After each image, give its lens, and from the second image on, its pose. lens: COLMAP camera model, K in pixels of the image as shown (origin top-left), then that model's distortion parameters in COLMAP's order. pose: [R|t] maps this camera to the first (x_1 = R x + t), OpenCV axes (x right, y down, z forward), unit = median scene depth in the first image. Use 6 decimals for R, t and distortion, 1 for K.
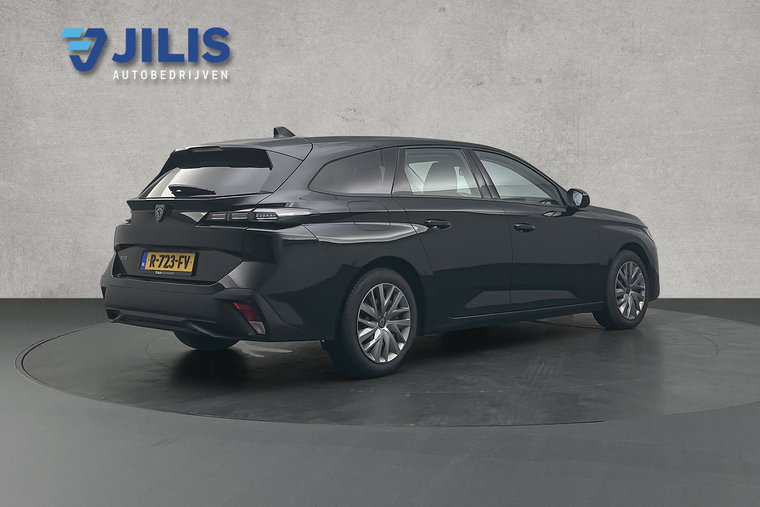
lens RADIAL K [[597.1, 0, 379.7], [0, 597.1, 253.3], [0, 0, 1]] dist [-0.010372, 0.006779]
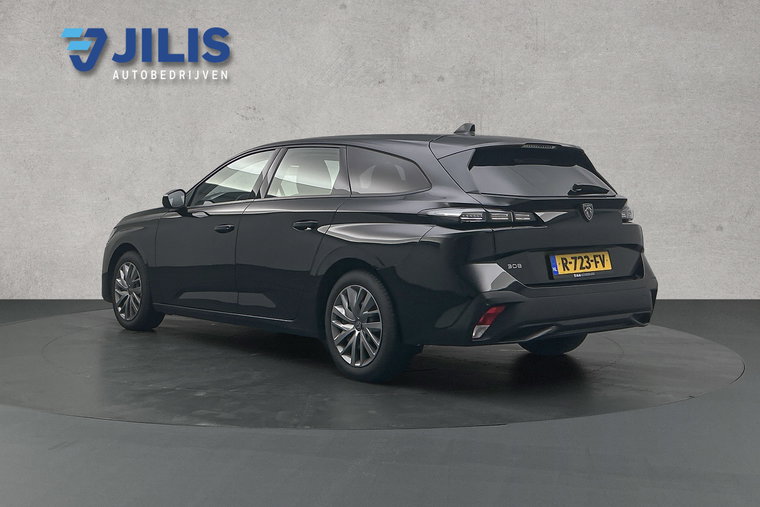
lens RADIAL K [[597.1, 0, 380.1], [0, 597.1, 253.3], [0, 0, 1]] dist [-0.010372, 0.006779]
pose [[0.999999, 0.000171, 0.001312, 0.164408], [-0.000170, 1.000000, -0.000212, -0.000592], [-0.001312, 0.000212, 0.999999, 0.014535]]
